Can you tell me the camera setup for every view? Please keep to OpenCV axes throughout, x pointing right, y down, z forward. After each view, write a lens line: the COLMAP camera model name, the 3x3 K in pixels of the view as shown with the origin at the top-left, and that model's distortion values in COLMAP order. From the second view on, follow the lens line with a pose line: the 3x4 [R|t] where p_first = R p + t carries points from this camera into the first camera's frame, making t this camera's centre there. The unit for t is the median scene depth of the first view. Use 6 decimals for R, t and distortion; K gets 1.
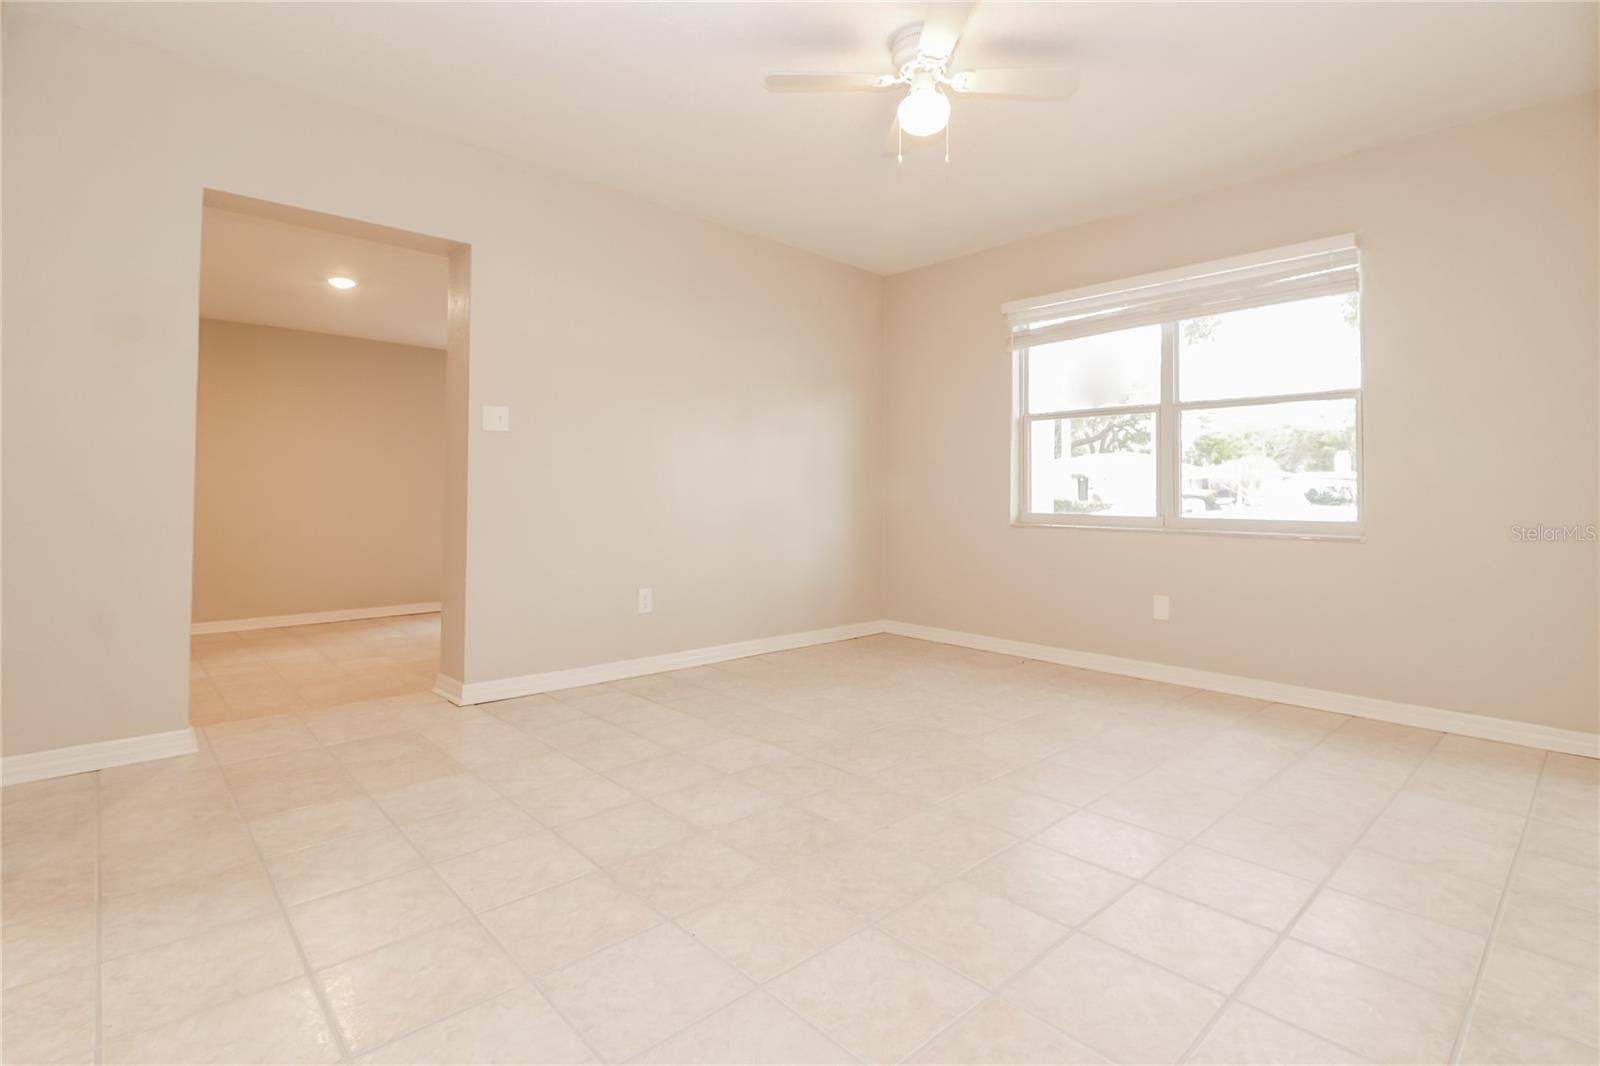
lens RADIAL K [[755.5, 0, 800.5], [0, 755.5, 489.3], [0, 0, 1]] dist [-0.000871, -0.000216]
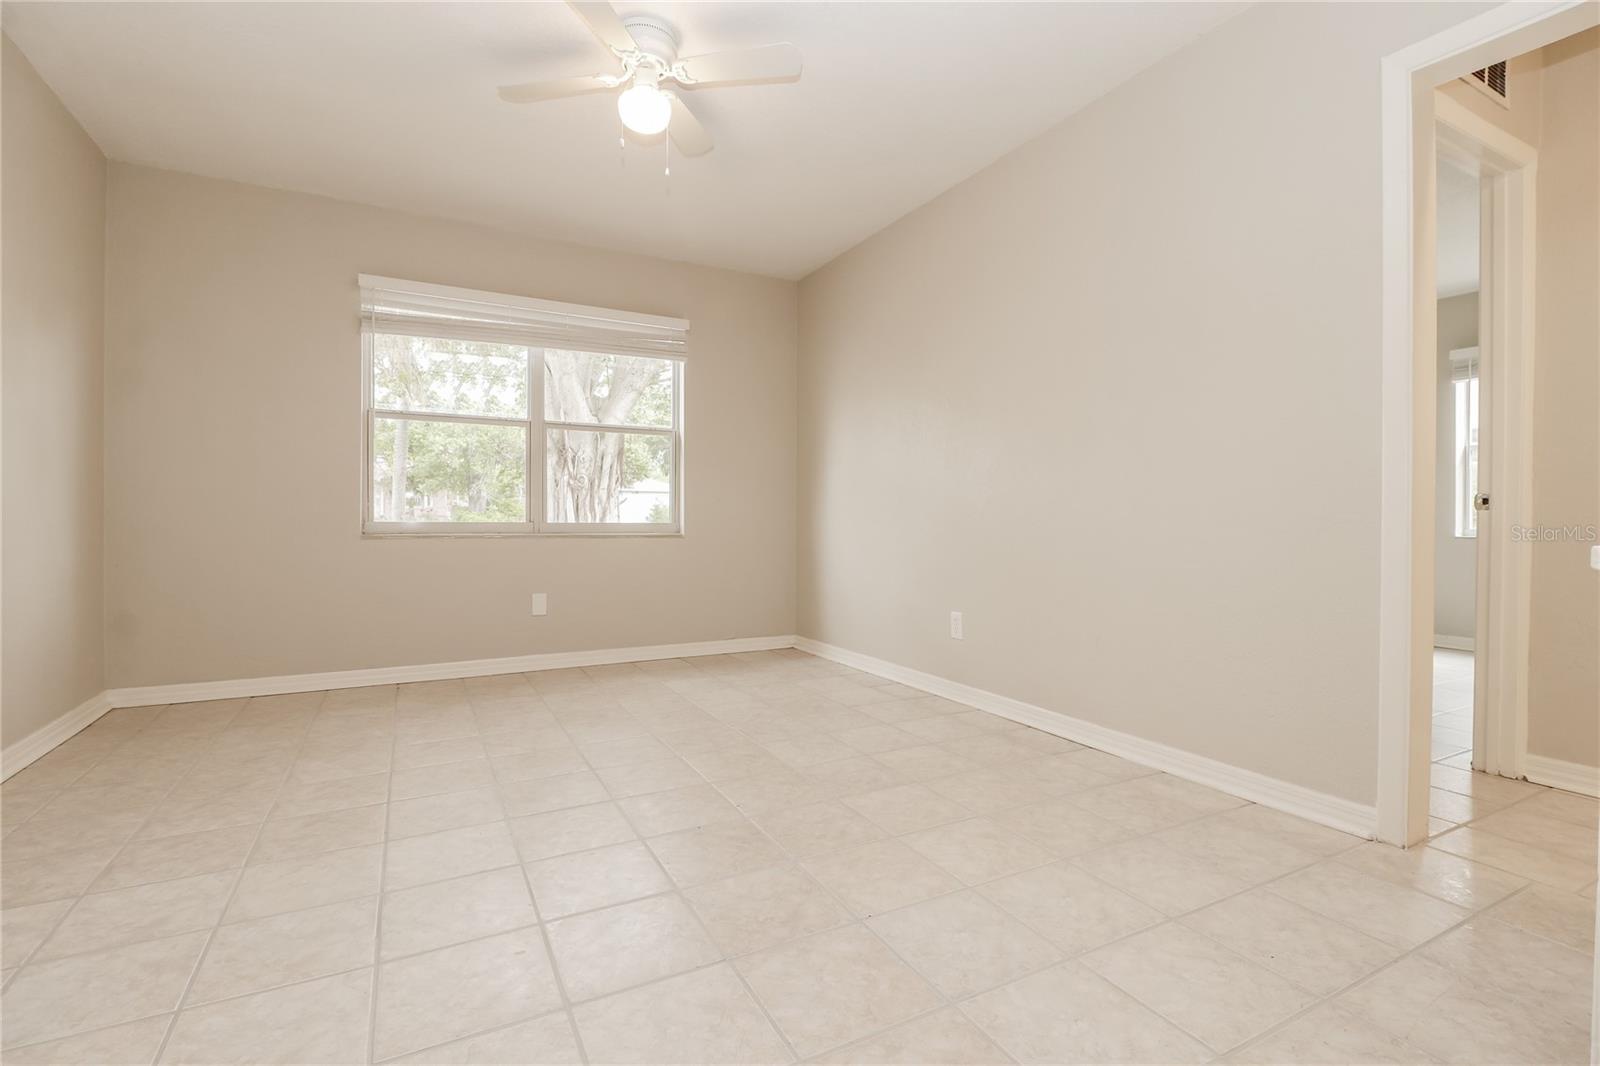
lens RADIAL K [[742.6, 0, 792.0], [0, 742.6, 534.8], [0, 0, 1]] dist [-0.000490, -0.000433]
pose [[0.261863, -0.028215, 0.964692, -0.473364], [-0.012685, 0.999386, 0.032673, 0.013709], [-0.965022, -0.020794, 0.261344, 0.354263]]
